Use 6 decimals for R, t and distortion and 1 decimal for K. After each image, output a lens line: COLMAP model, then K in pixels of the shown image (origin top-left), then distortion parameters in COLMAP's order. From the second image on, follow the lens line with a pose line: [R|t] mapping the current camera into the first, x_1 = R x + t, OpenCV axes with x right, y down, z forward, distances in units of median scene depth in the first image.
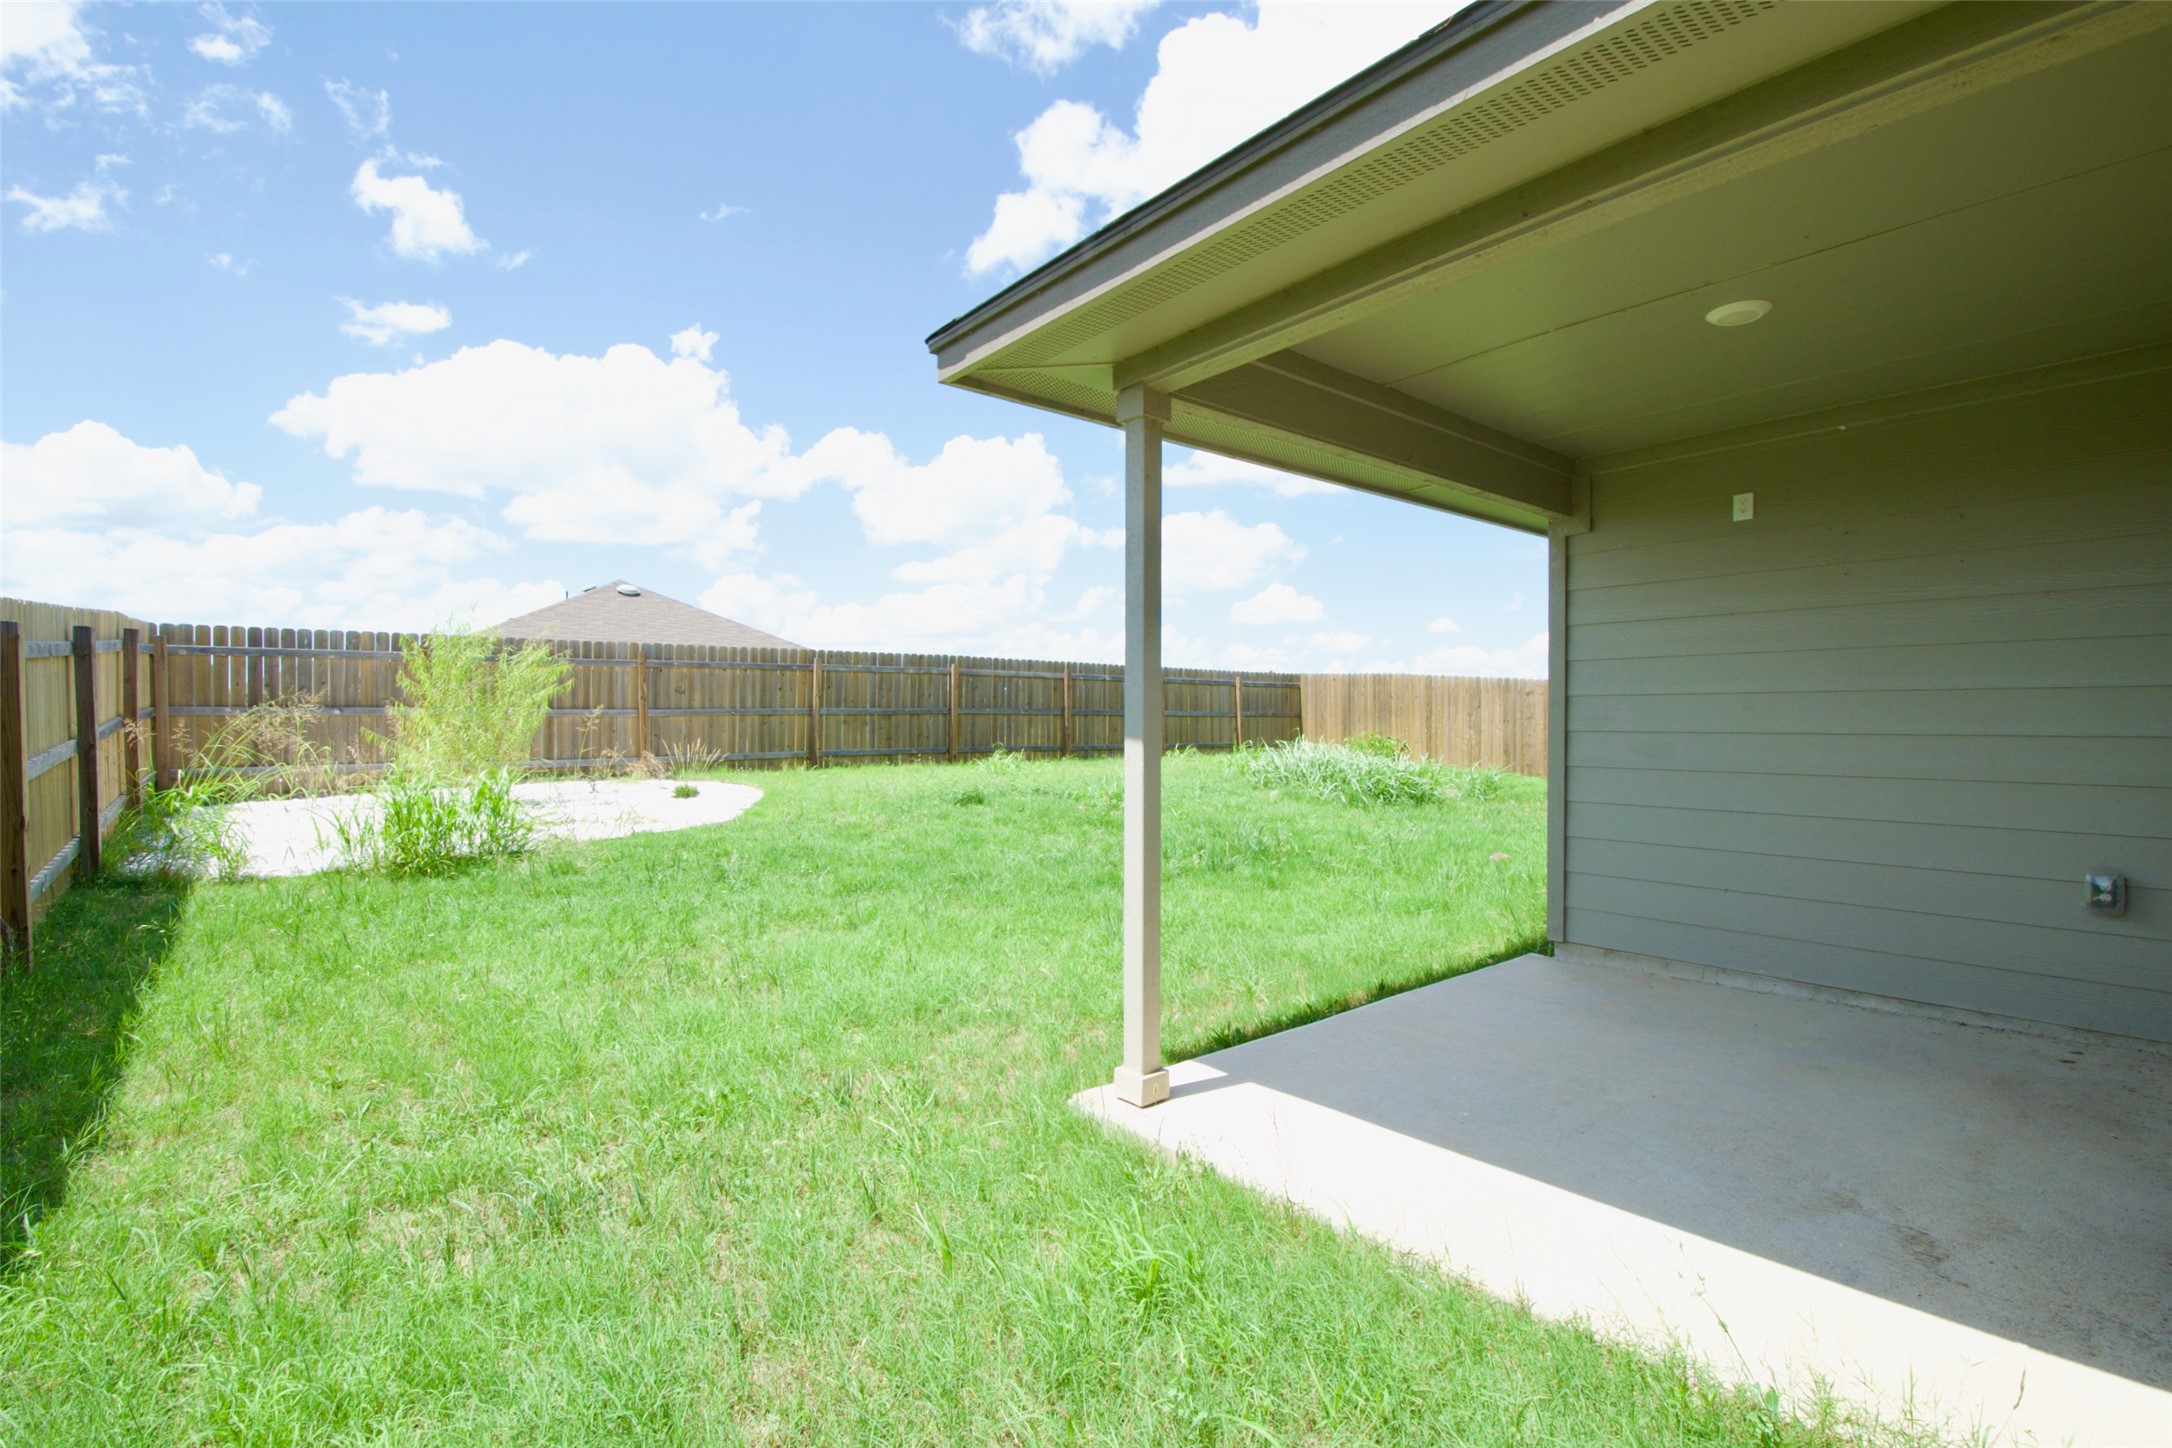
lens RADIAL K [[957.4, 0, 1093.1], [0, 957.4, 744.4], [0, 0, 1]] dist [-0.001263, -0.000222]
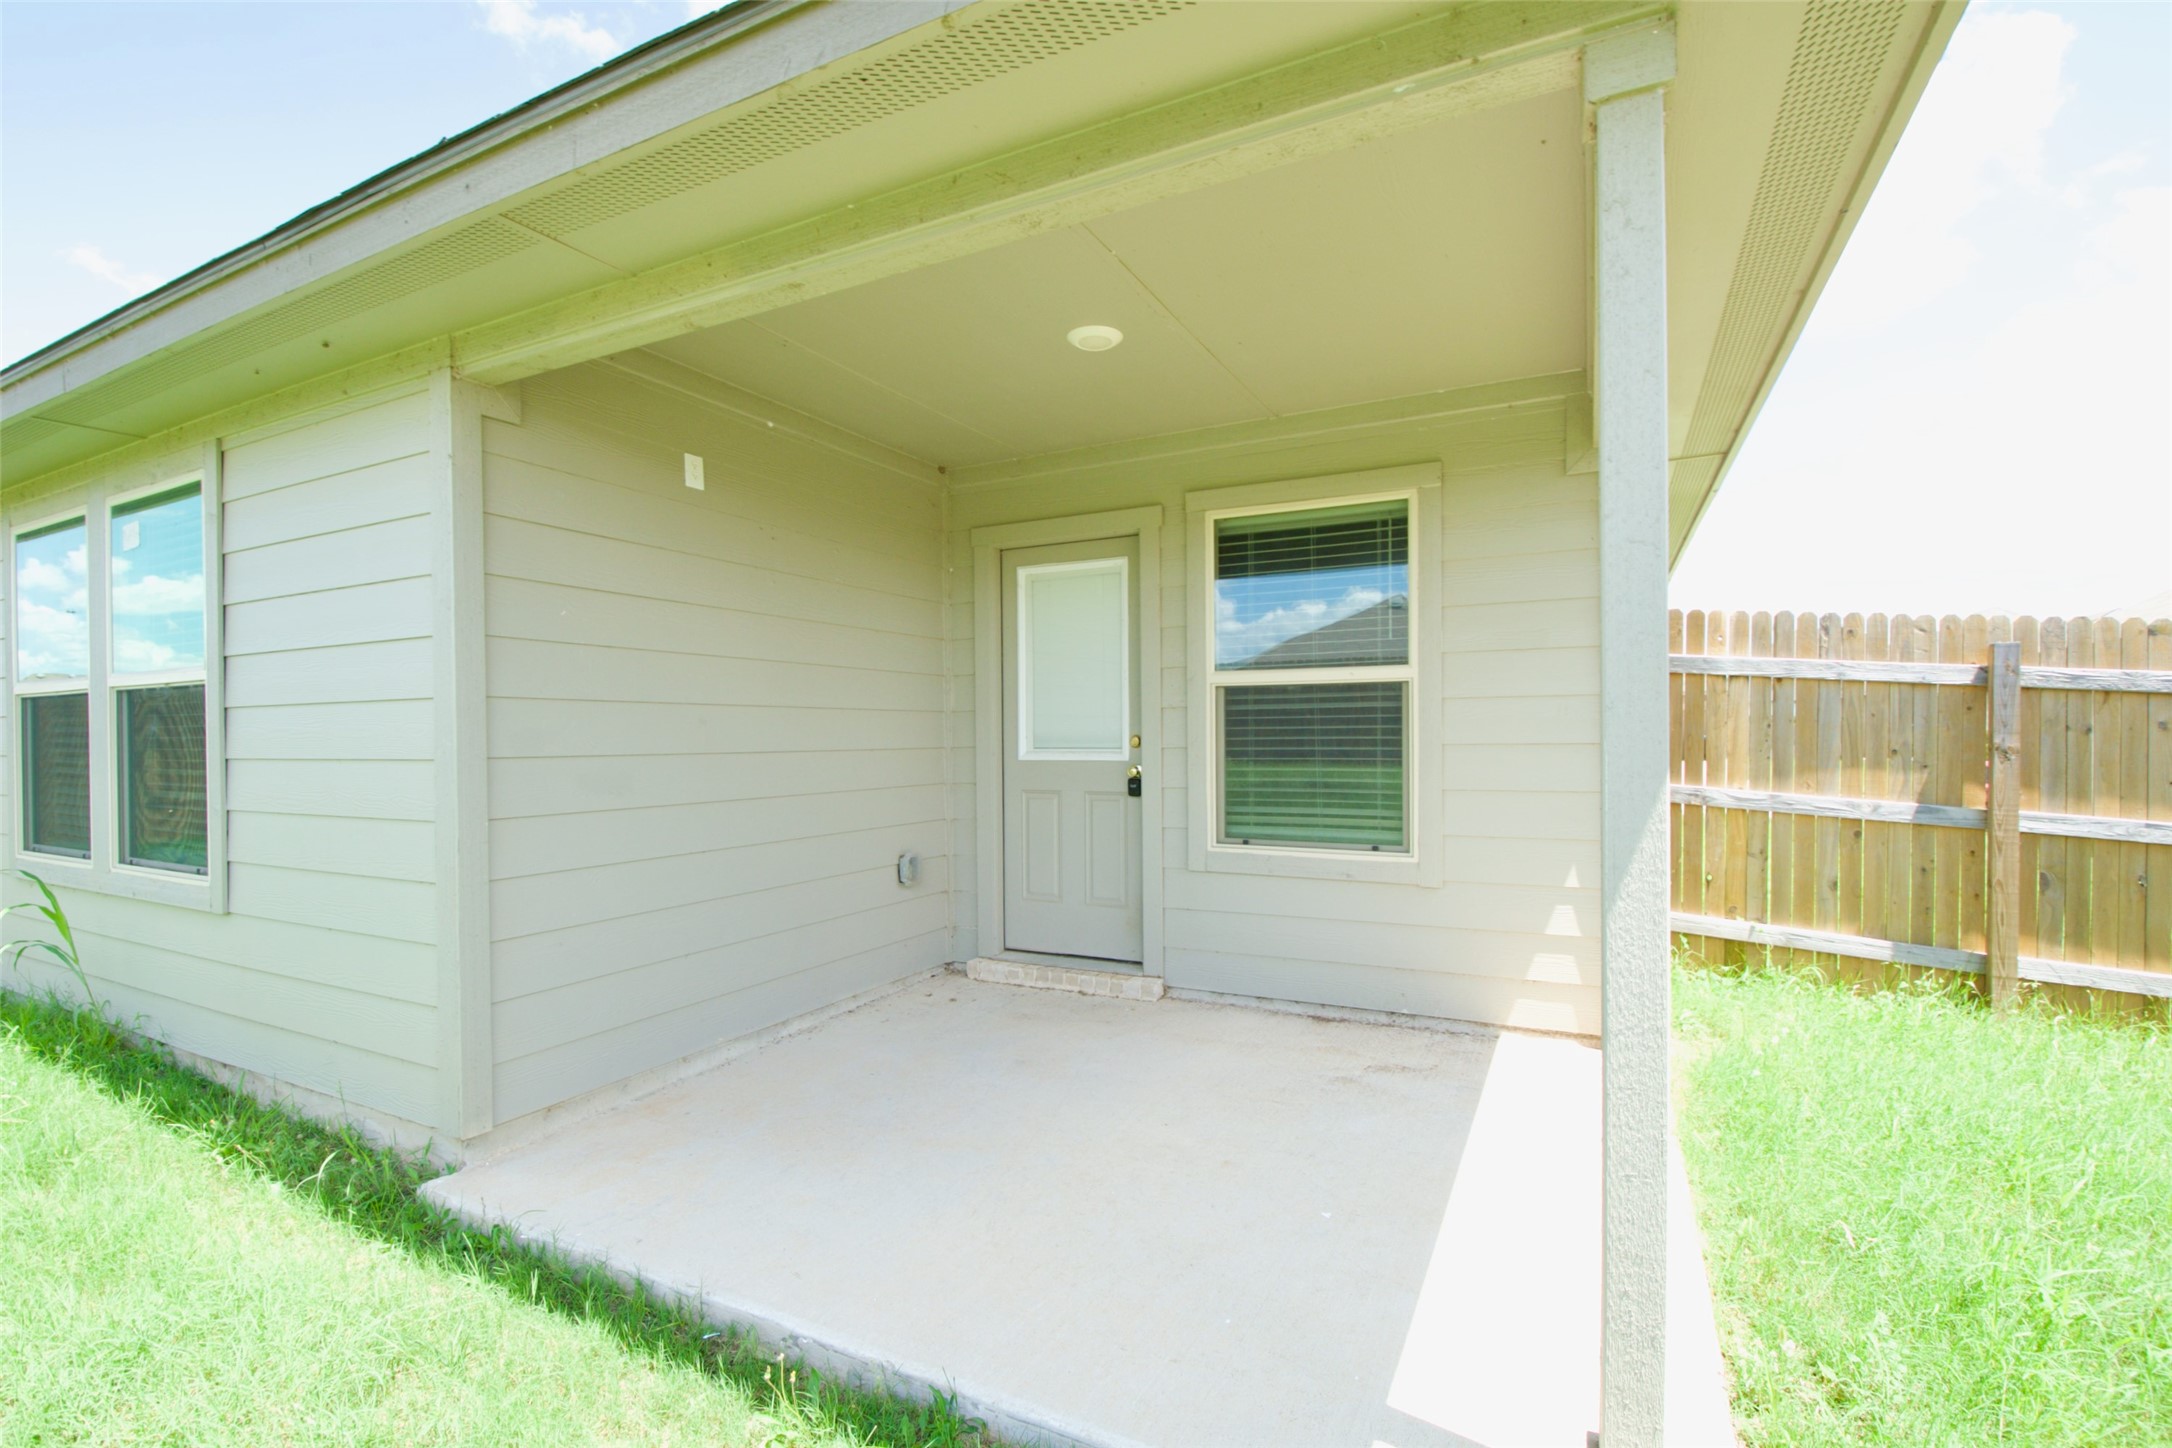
lens RADIAL K [[957.4, 0, 1093.1], [0, 957.4, 744.4], [0, 0, 1]] dist [-0.001263, -0.000222]
pose [[-0.374230, -0.003553, 0.927329, -0.200762], [0.035798, 0.999192, 0.018275, -0.023343], [-0.926645, 0.040036, -0.373800, 1.054952]]
